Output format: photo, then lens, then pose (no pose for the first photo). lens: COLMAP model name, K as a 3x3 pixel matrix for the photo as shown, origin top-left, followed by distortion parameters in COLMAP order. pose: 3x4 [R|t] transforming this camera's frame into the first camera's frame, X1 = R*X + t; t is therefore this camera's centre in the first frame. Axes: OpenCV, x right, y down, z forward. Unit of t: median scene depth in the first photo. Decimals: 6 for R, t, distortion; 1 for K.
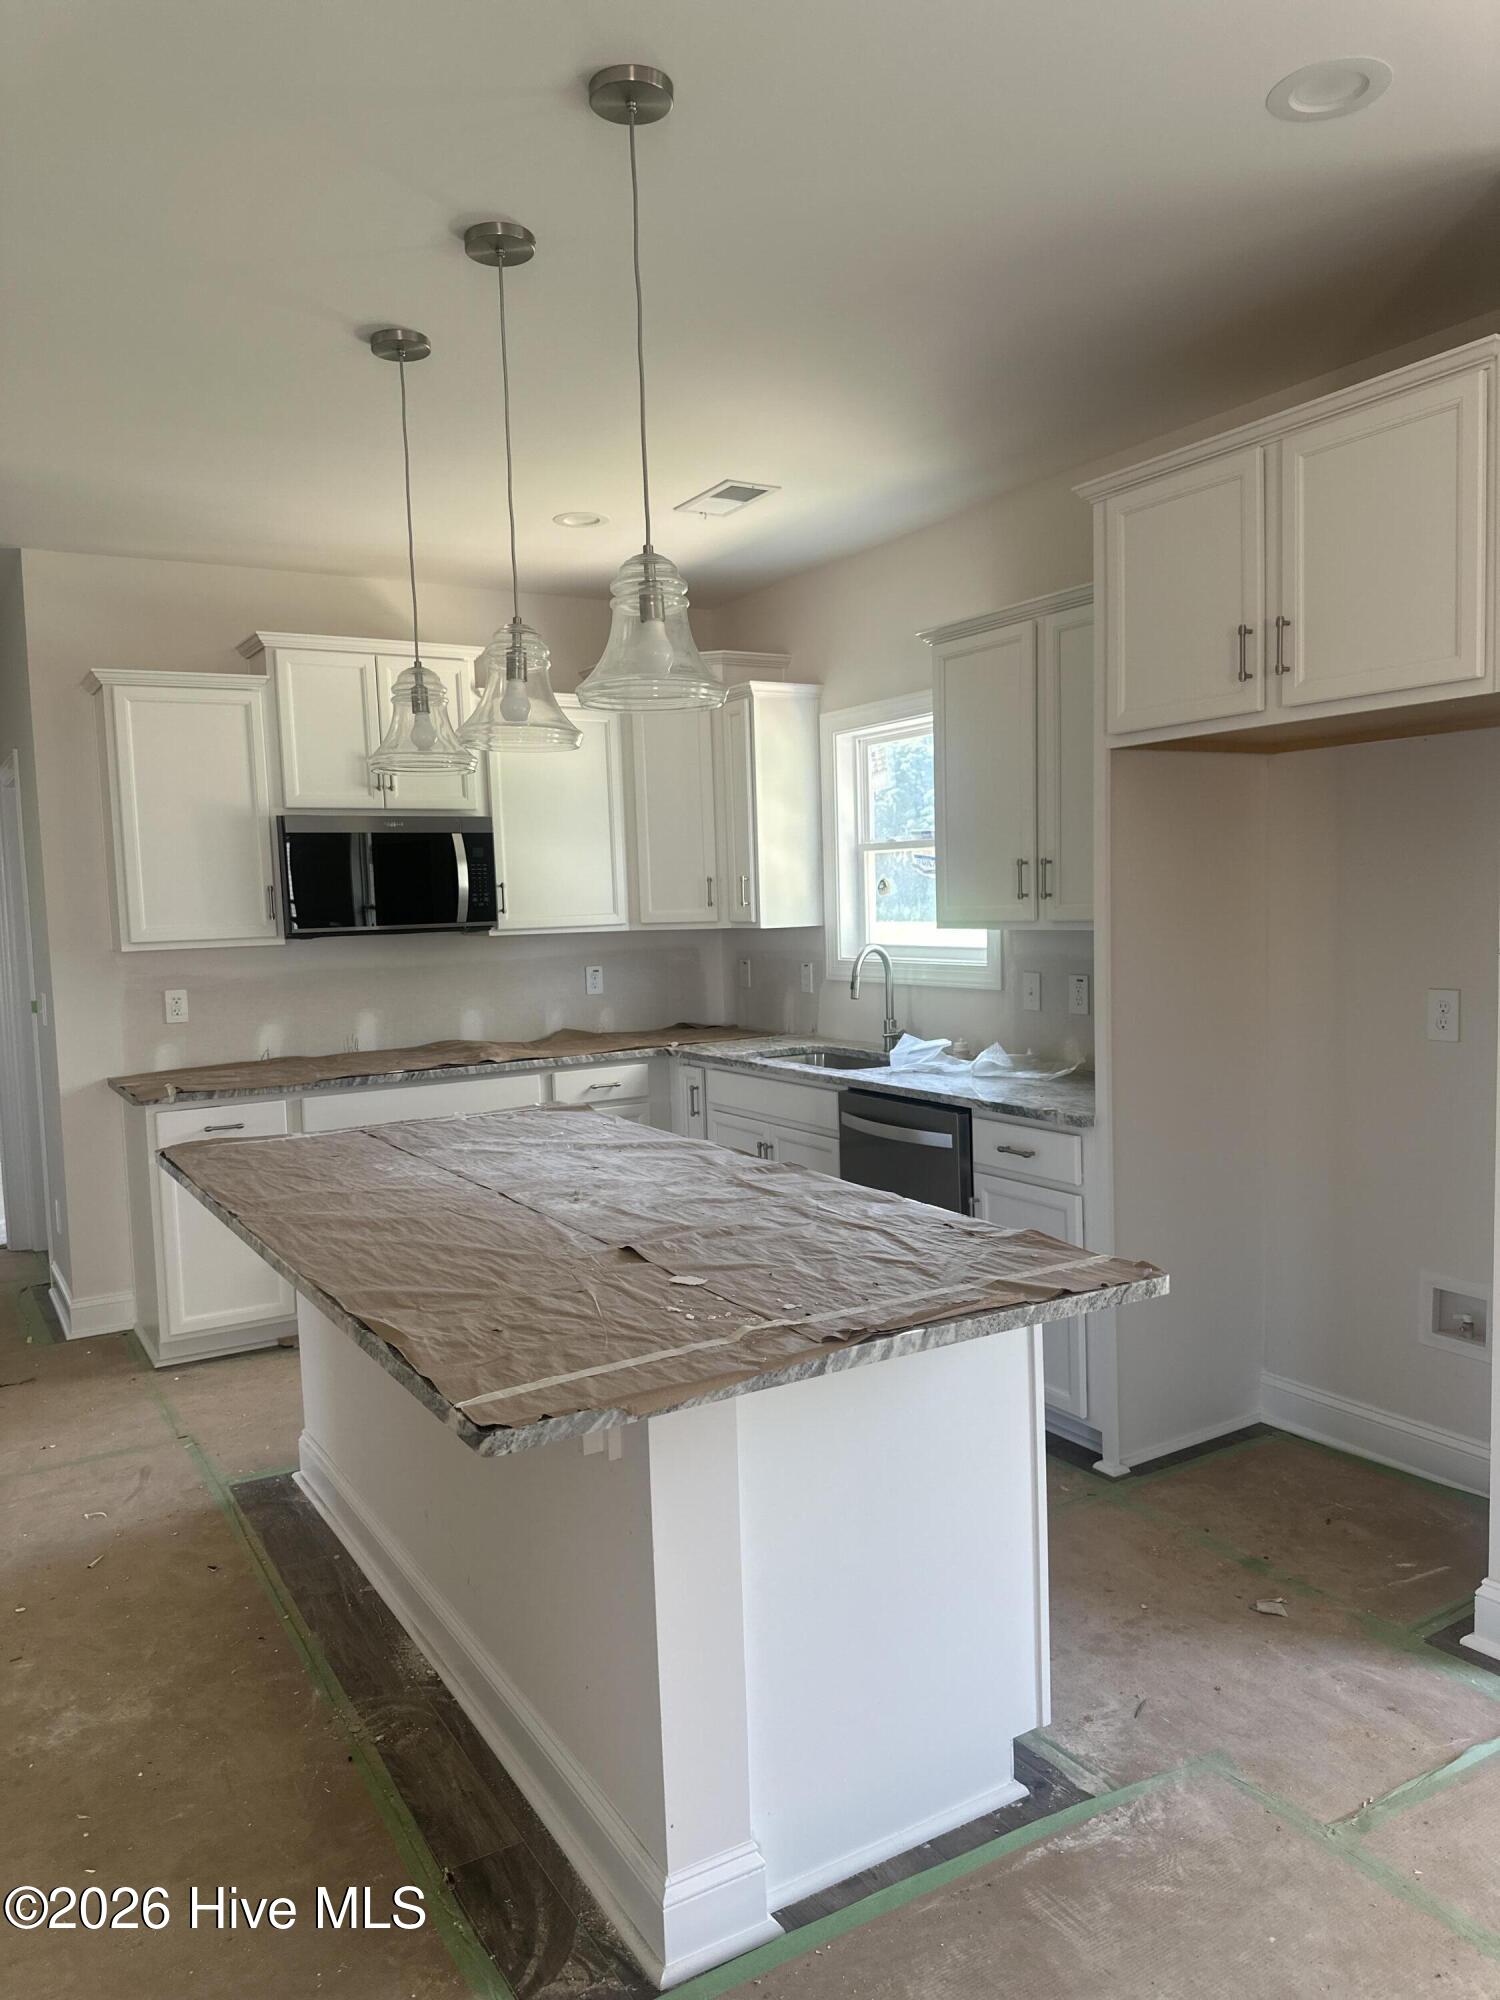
lens RADIAL K [[1413.1, 0, 750.0], [0, 1413.1, 1000.0], [0, 0, 1]] dist [0.002291, -0.000209]
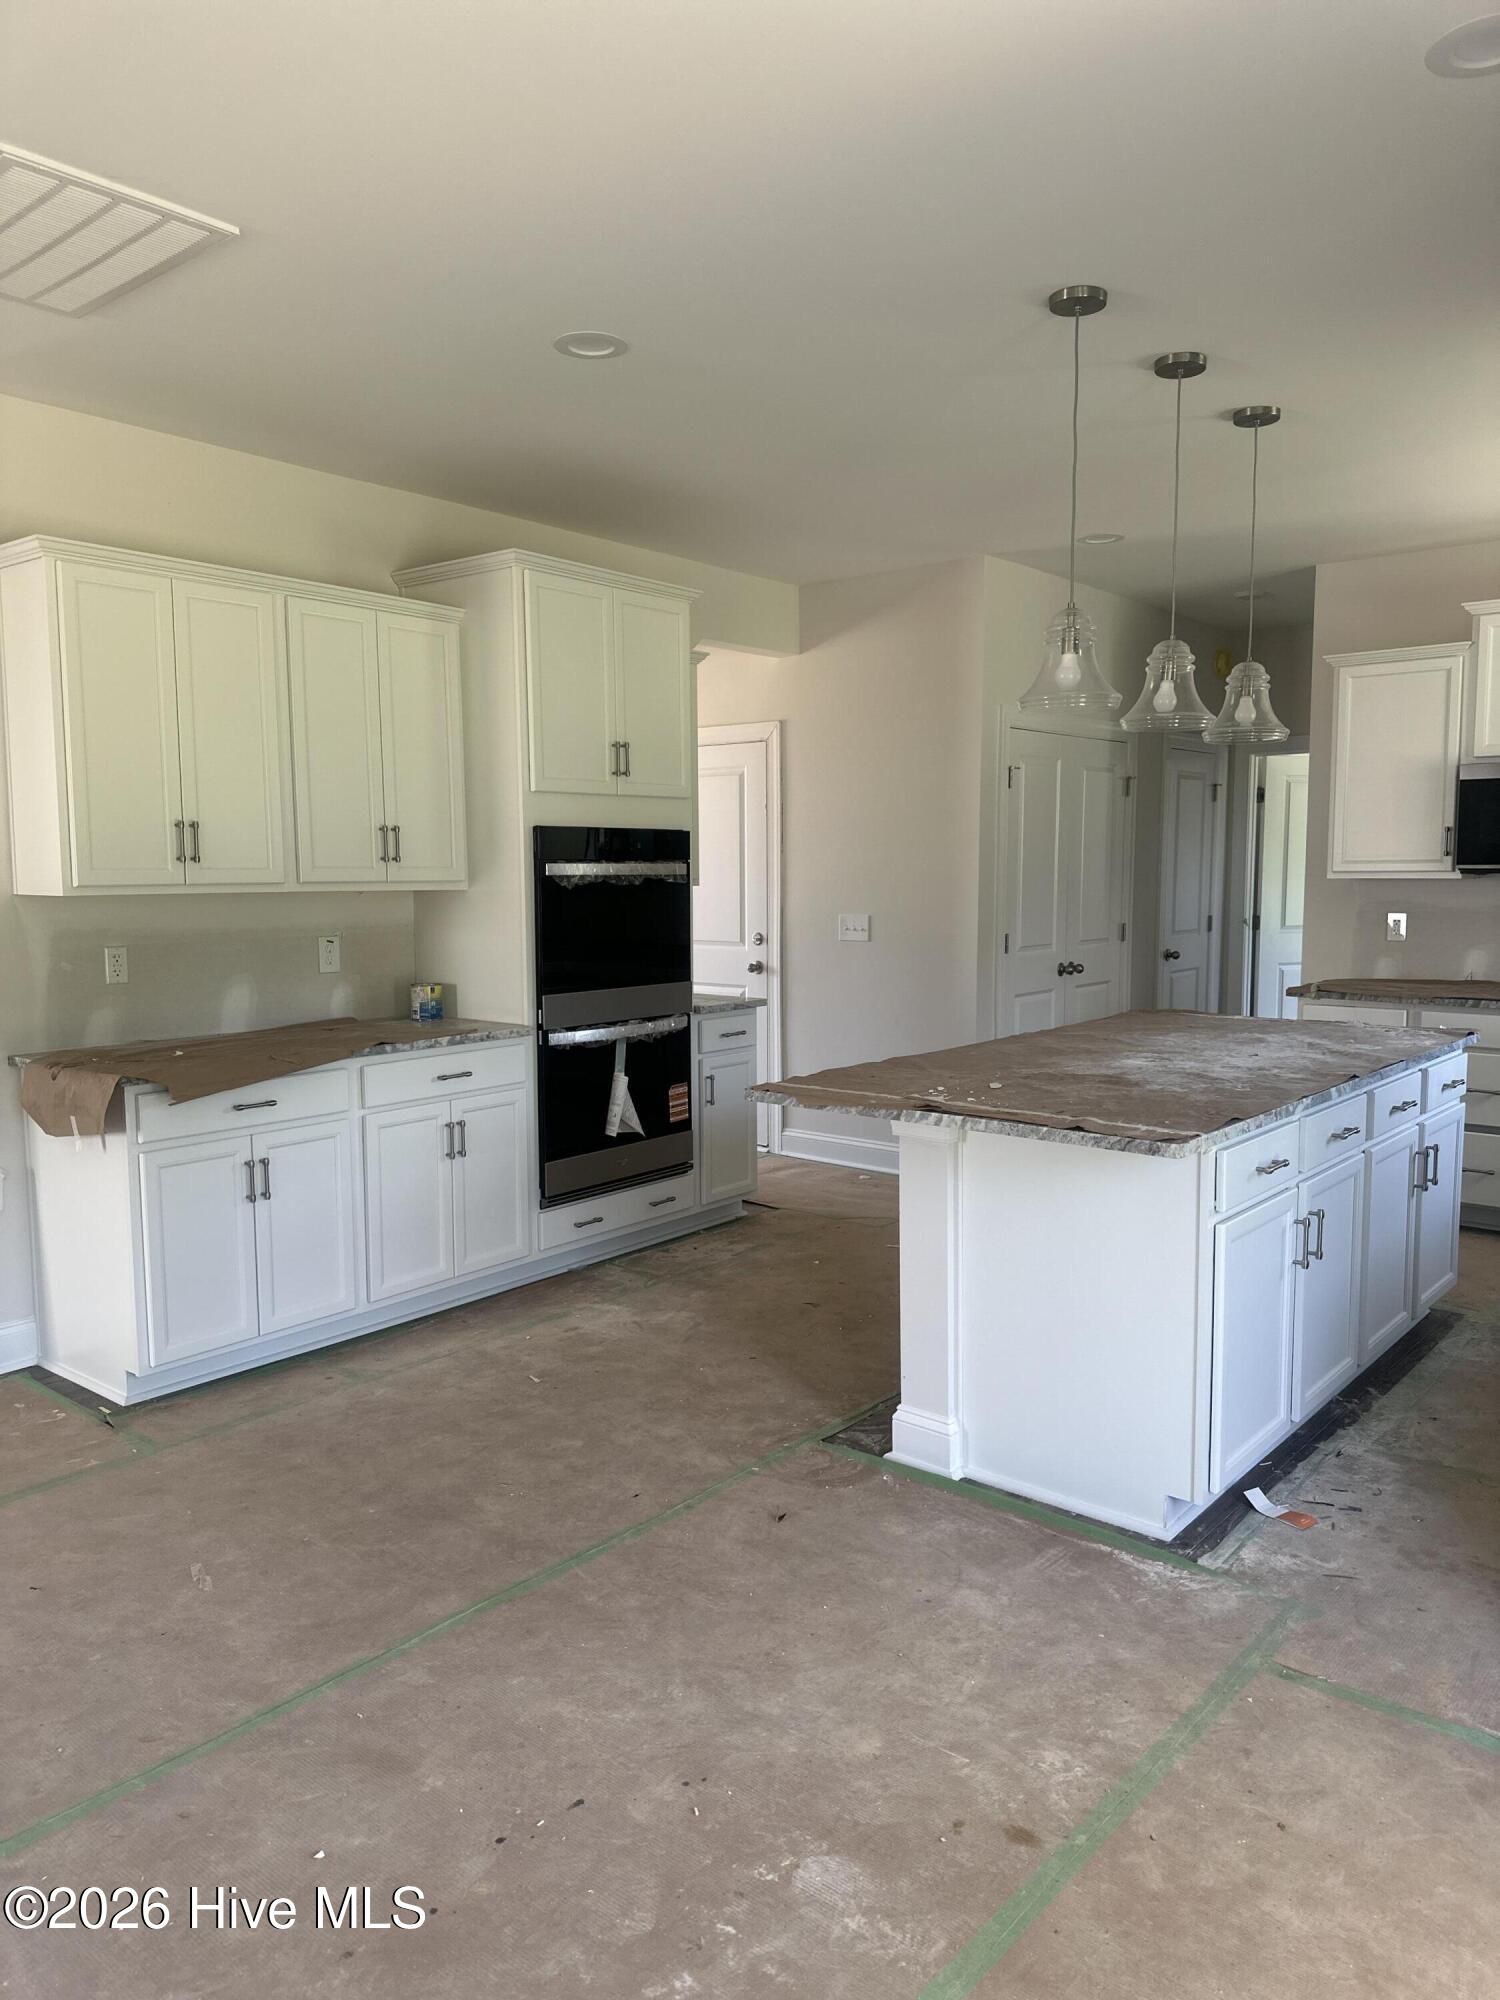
lens RADIAL K [[1413.1, 0, 750.0], [0, 1413.1, 1000.0], [0, 0, 1]] dist [0.002291, -0.000209]
pose [[0.326282, 0.120574, -0.937551, 0.713417], [-0.075277, 0.991996, 0.101378, -0.019023], [0.942270, 0.037498, 0.332747, 0.111670]]
